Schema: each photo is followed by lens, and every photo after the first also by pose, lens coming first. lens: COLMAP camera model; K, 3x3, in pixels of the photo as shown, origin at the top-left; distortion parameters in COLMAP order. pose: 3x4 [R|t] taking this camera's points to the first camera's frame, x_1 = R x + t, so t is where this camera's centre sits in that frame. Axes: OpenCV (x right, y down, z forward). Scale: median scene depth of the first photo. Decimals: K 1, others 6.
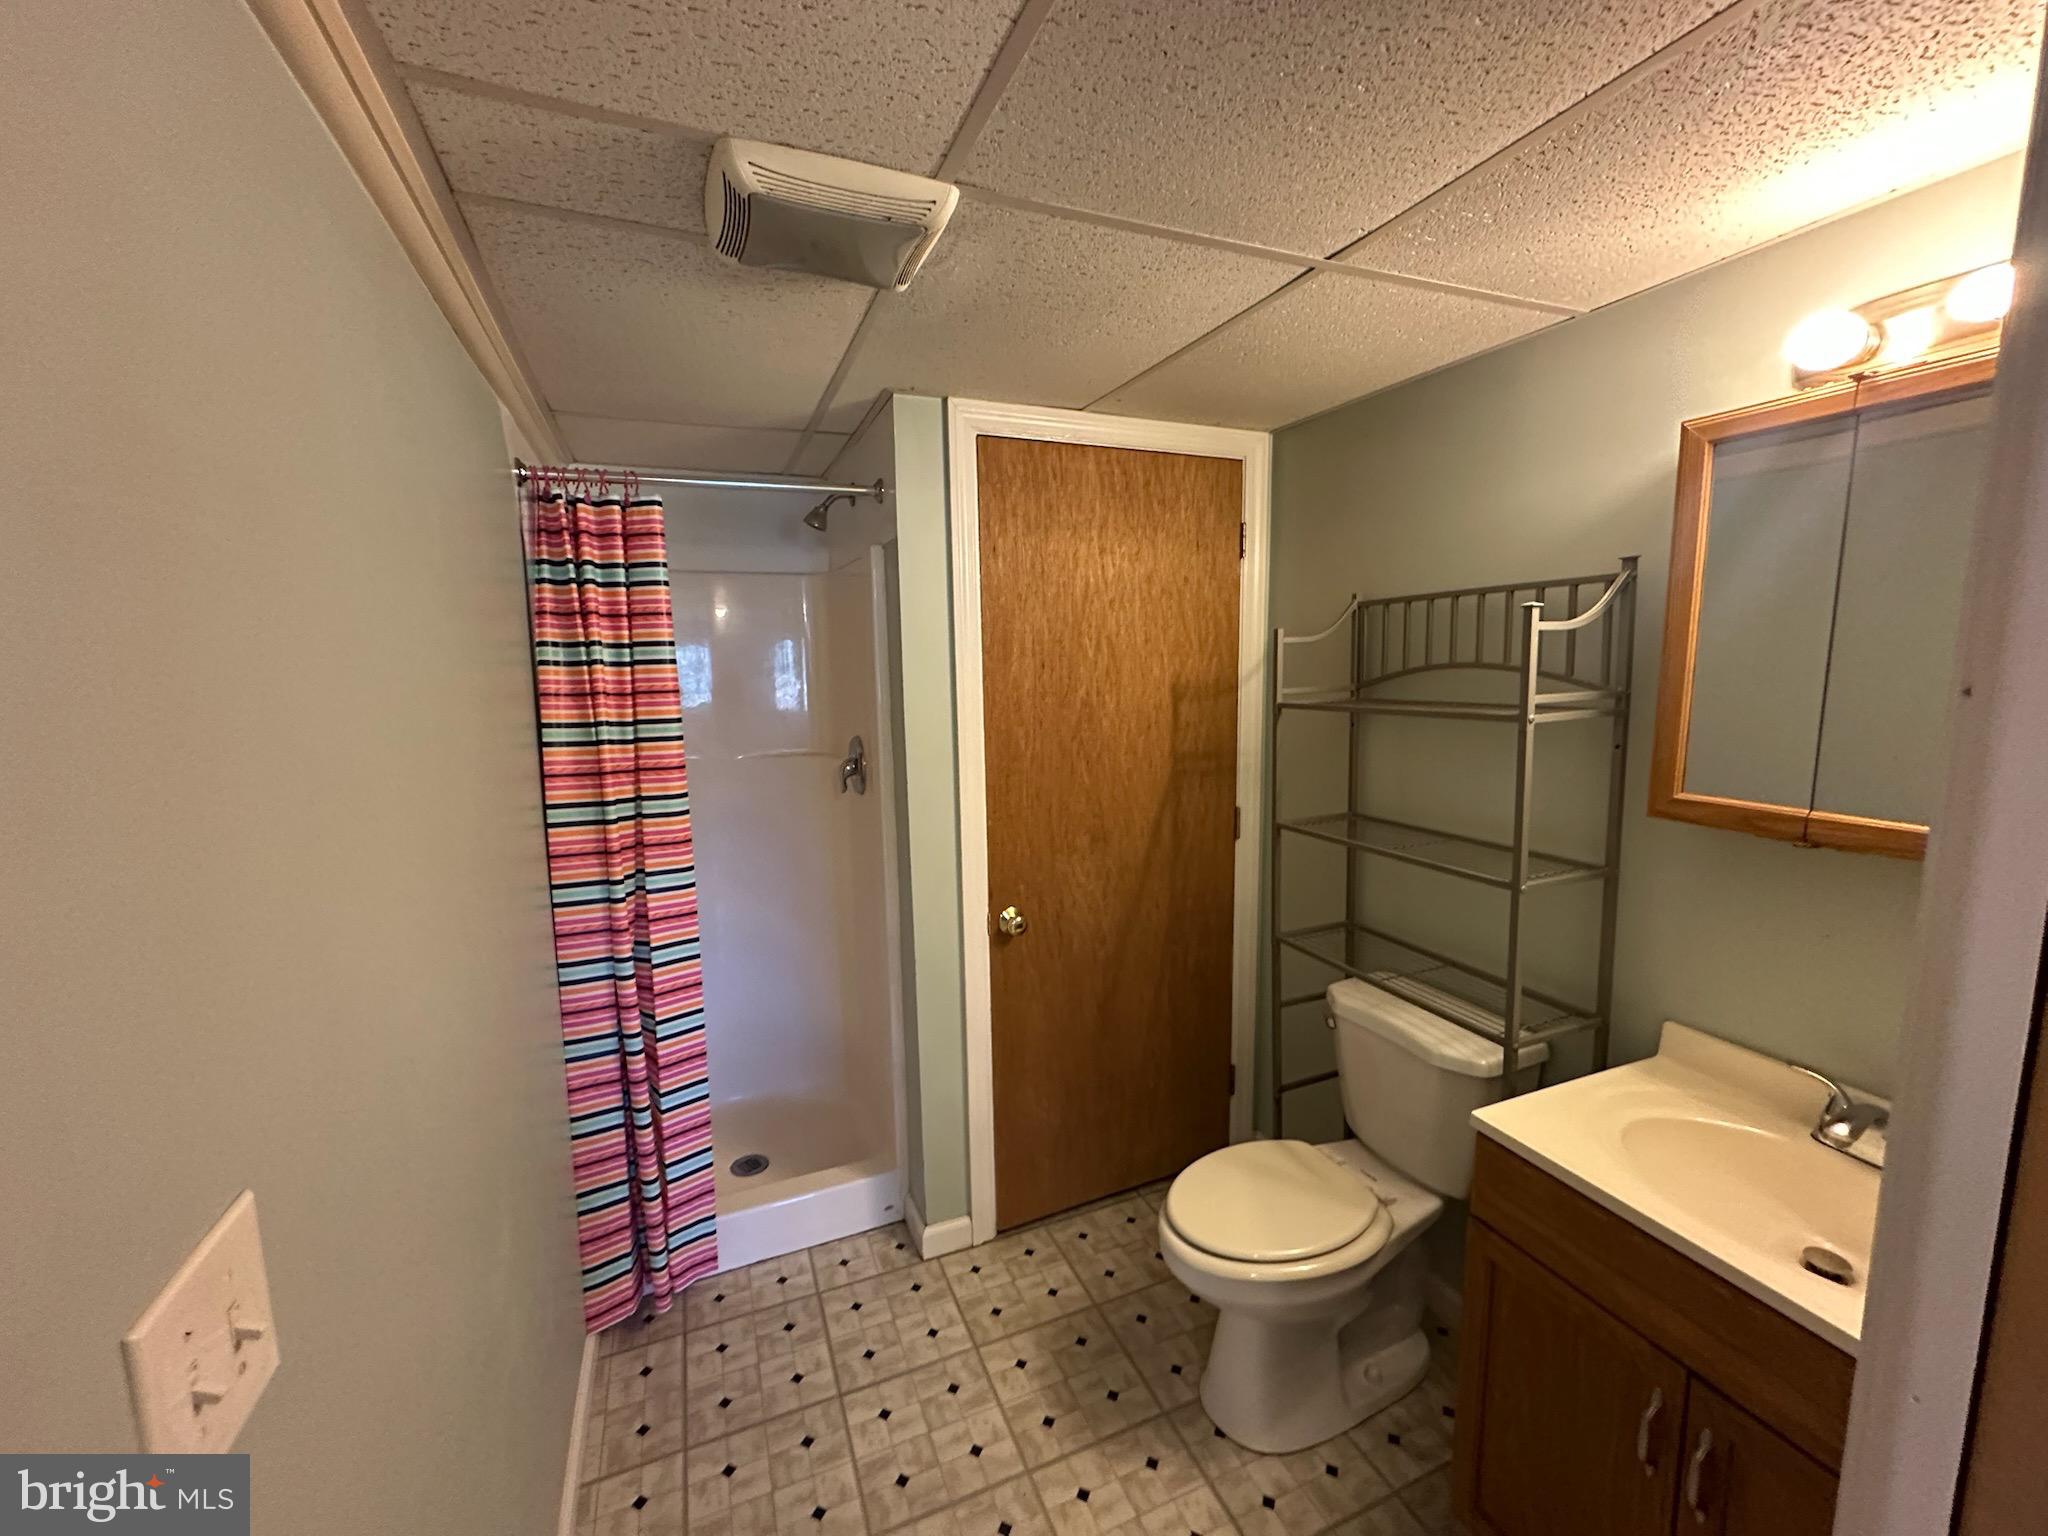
lens RADIAL K [[828.0, 0, 1027.8], [0, 828.0, 774.2], [0, 0, 1]] dist [-0.001070, -0.000113]
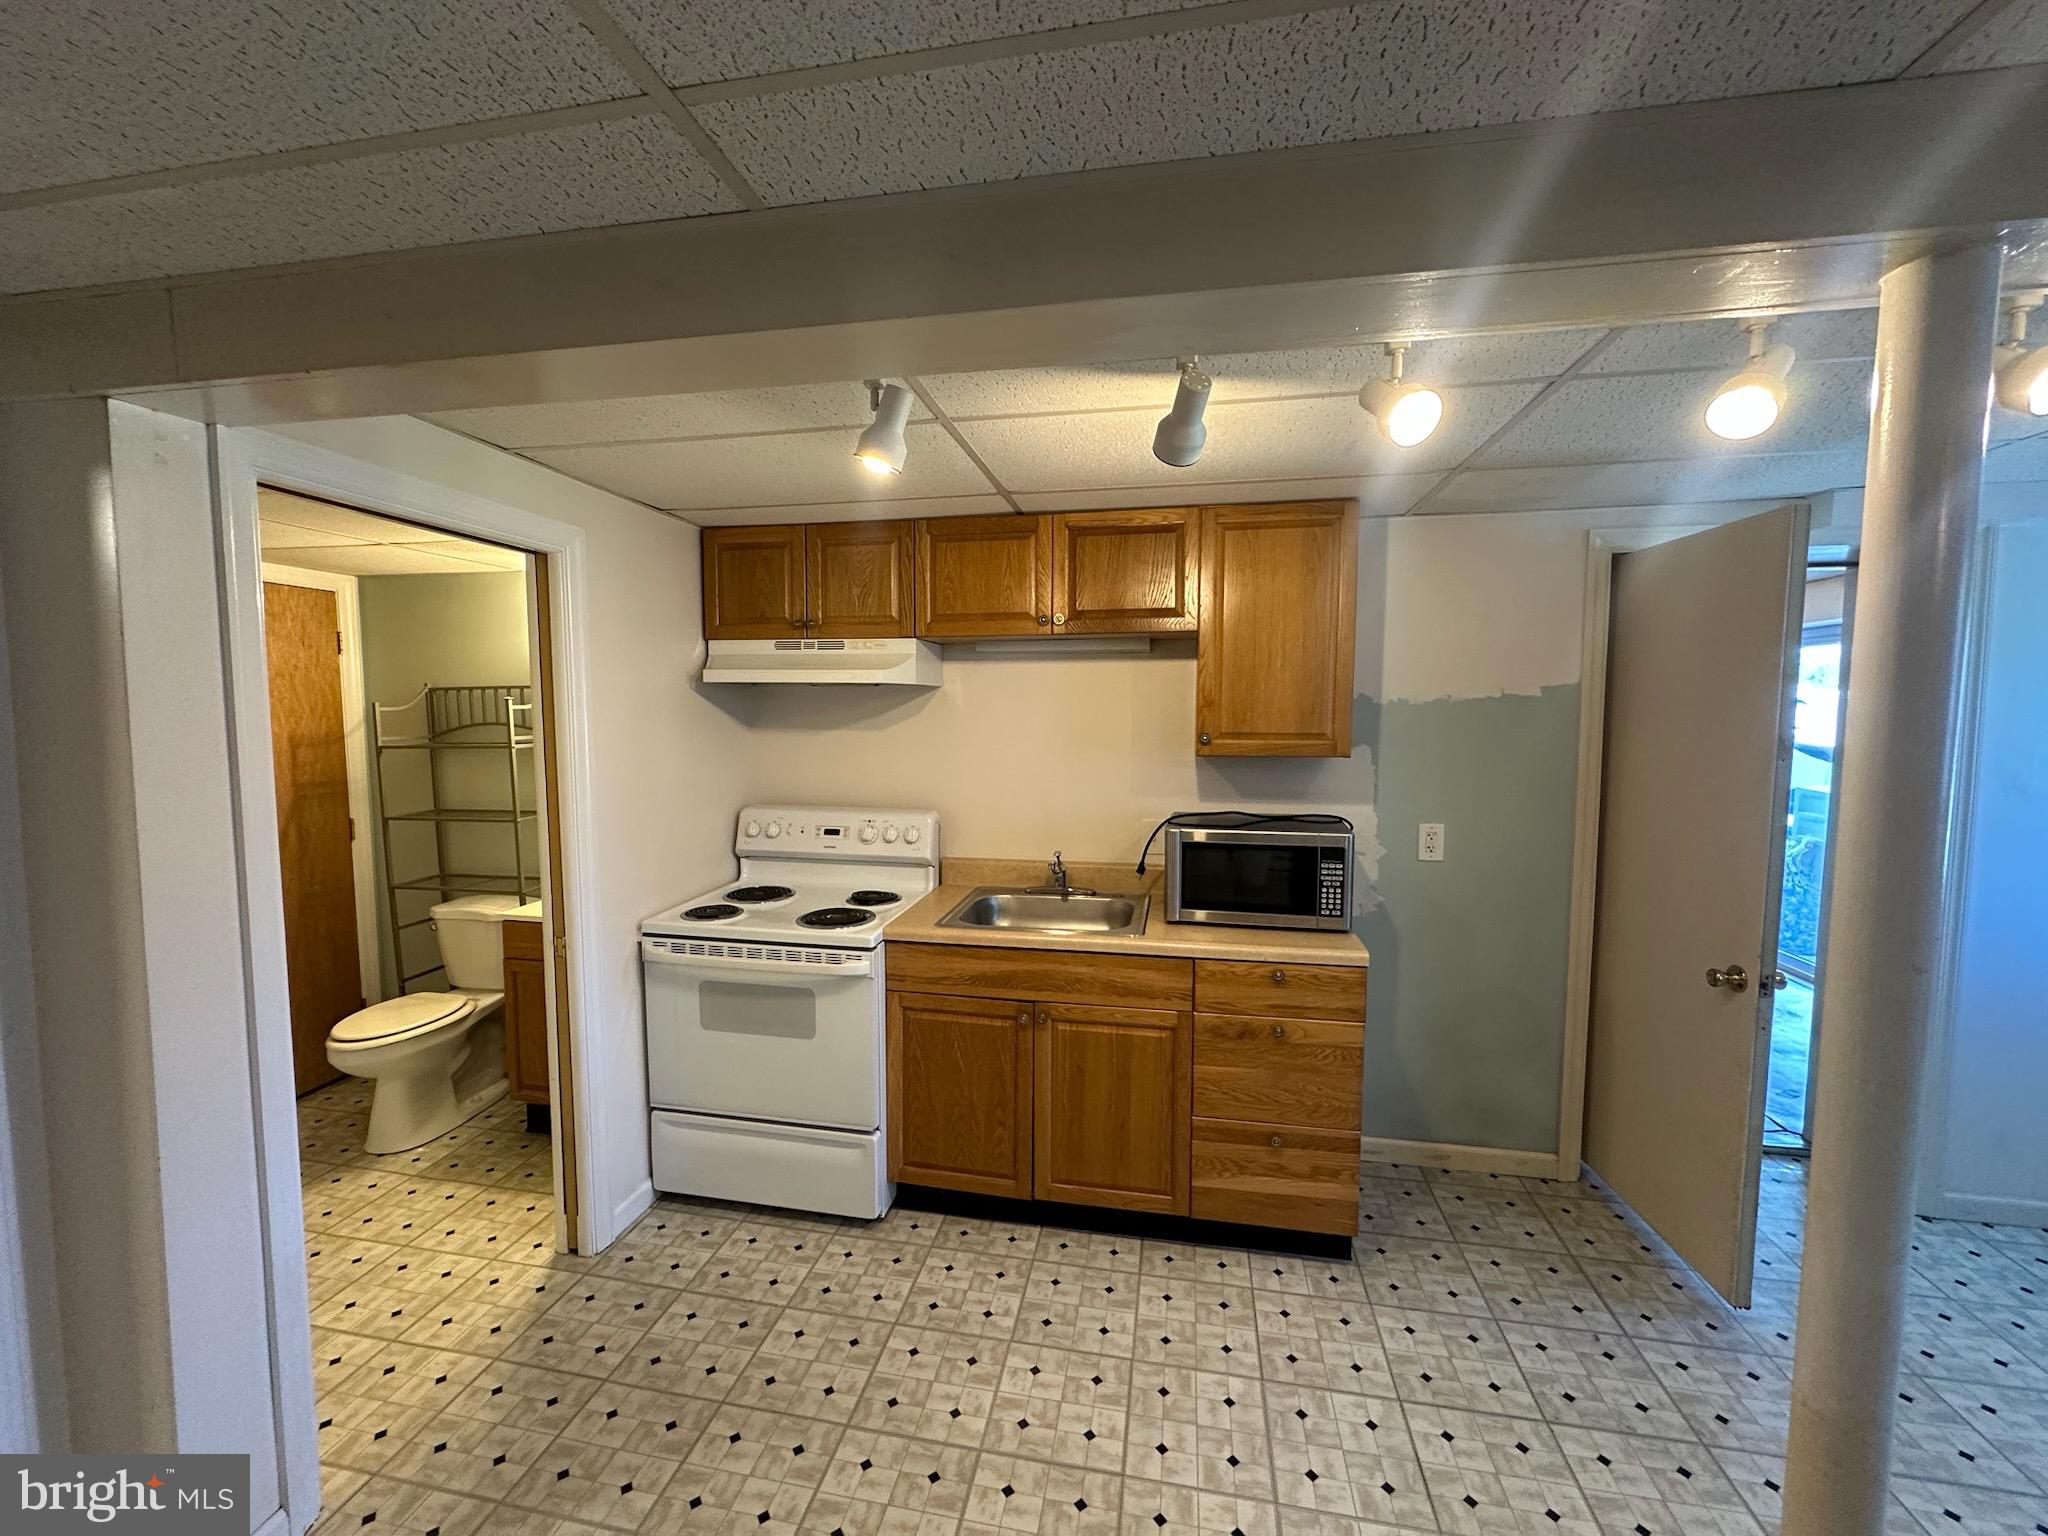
lens RADIAL K [[828.0, 0, 1027.8], [0, 828.0, 774.2], [0, 0, 1]] dist [-0.001070, -0.000113]
pose [[0.567775, -0.051216, 0.821589, -0.314932], [0.107282, 0.994154, -0.012166, 0.125531], [-0.816163, 0.095049, 0.569950, -0.972548]]
